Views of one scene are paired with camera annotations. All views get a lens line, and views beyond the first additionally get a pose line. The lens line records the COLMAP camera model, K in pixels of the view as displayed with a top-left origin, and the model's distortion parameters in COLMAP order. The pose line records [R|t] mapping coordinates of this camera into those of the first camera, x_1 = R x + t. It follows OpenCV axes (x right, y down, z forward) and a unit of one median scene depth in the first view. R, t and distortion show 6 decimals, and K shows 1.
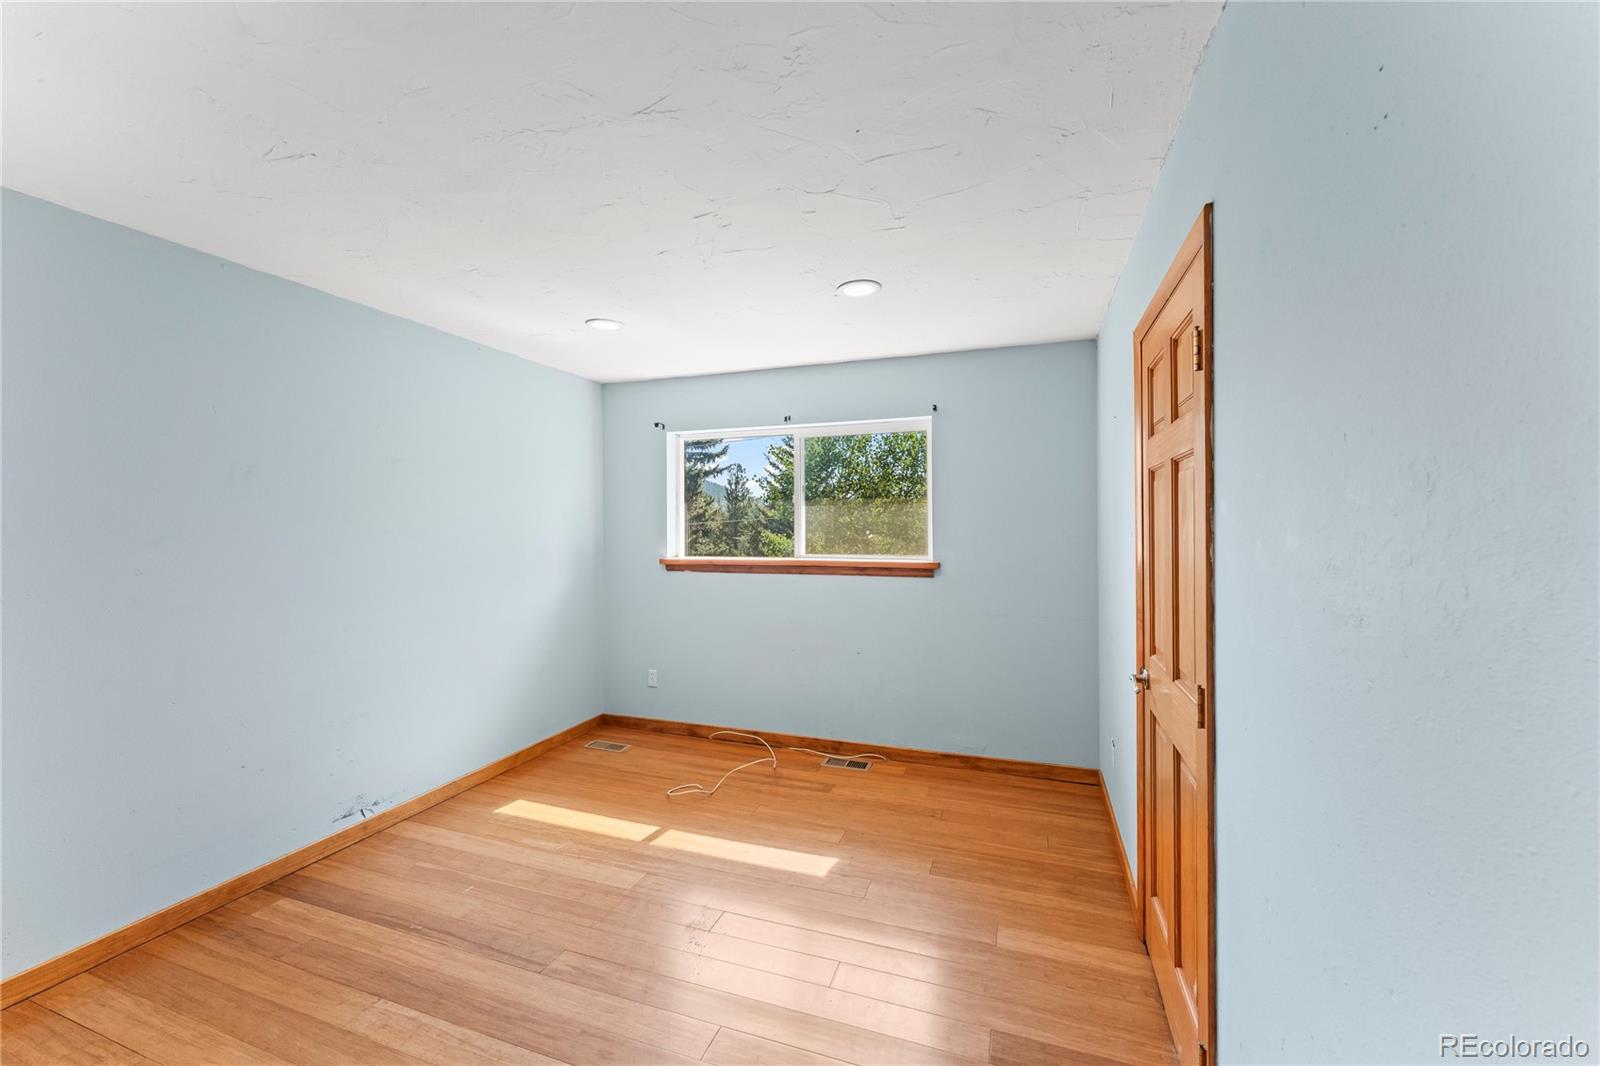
lens RADIAL K [[644.5, 0, 798.3], [0, 644.5, 530.4], [0, 0, 1]] dist [-0.003053, 0.000130]
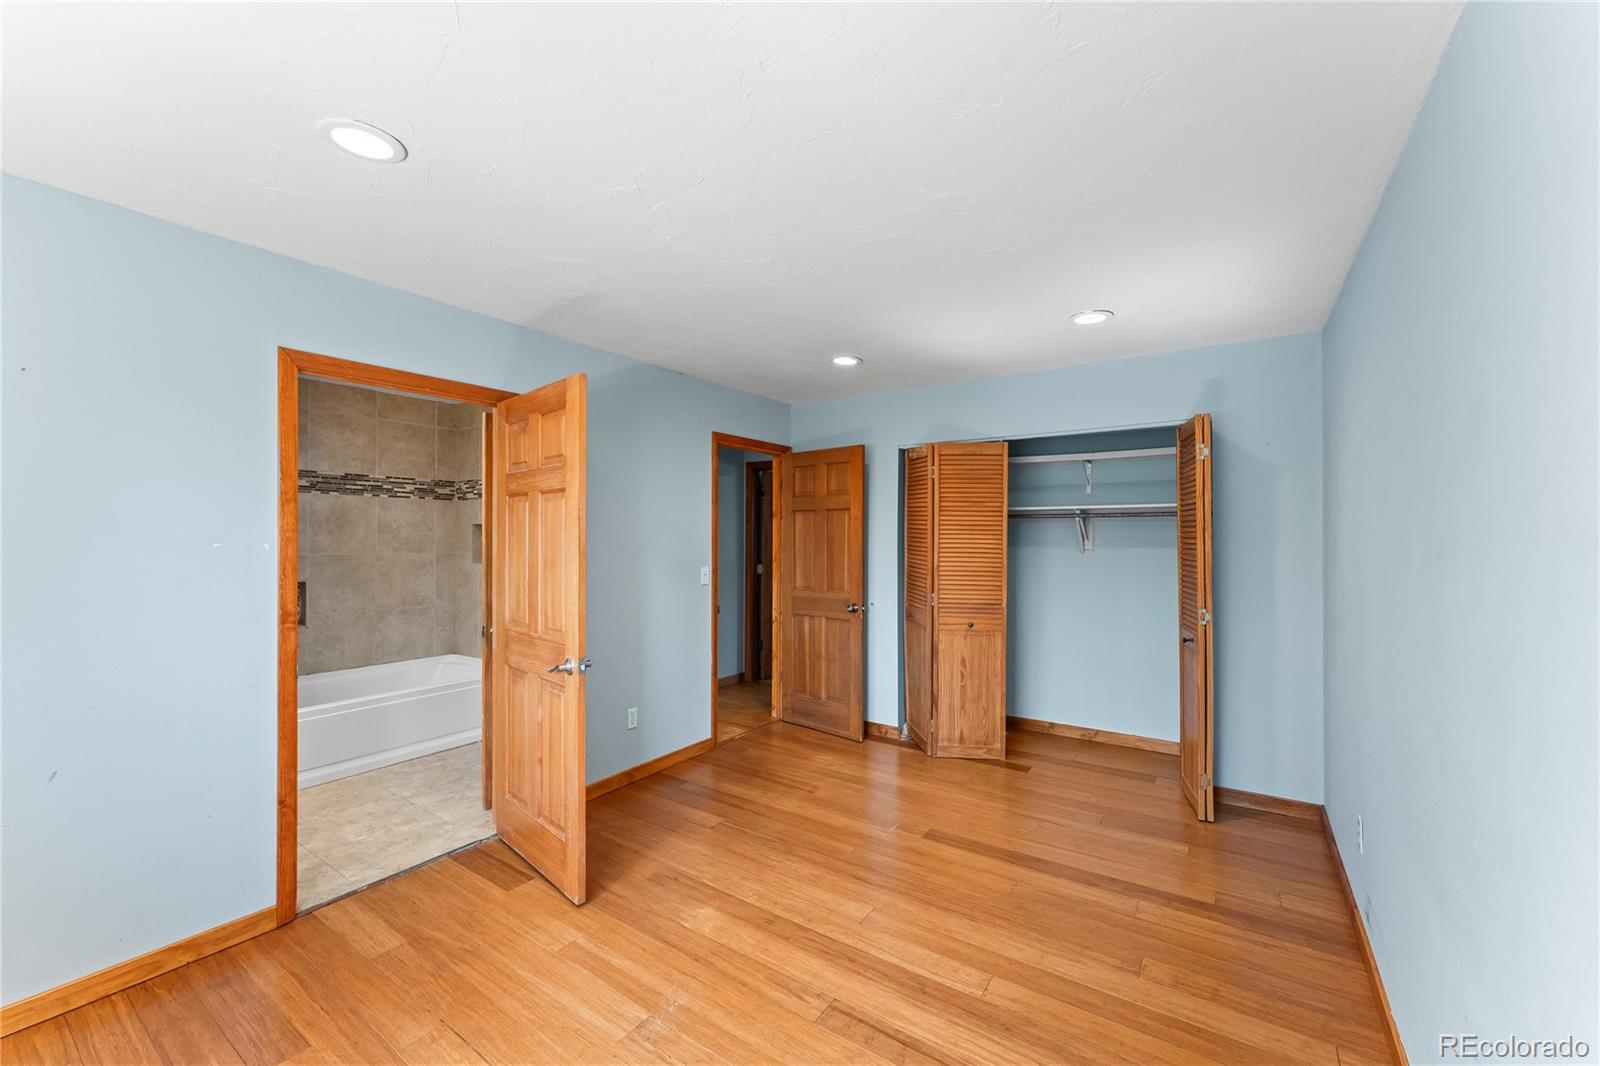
lens RADIAL K [[644.5, 0, 795.9], [0, 644.5, 535.6], [0, 0, 1]] dist [-0.003053, 0.000130]
pose [[-0.971267, 0.004673, 0.237948, -0.578913], [0.004181, 0.999988, -0.002575, -0.001862], [-0.237957, -0.001506, -0.971274, 1.953622]]
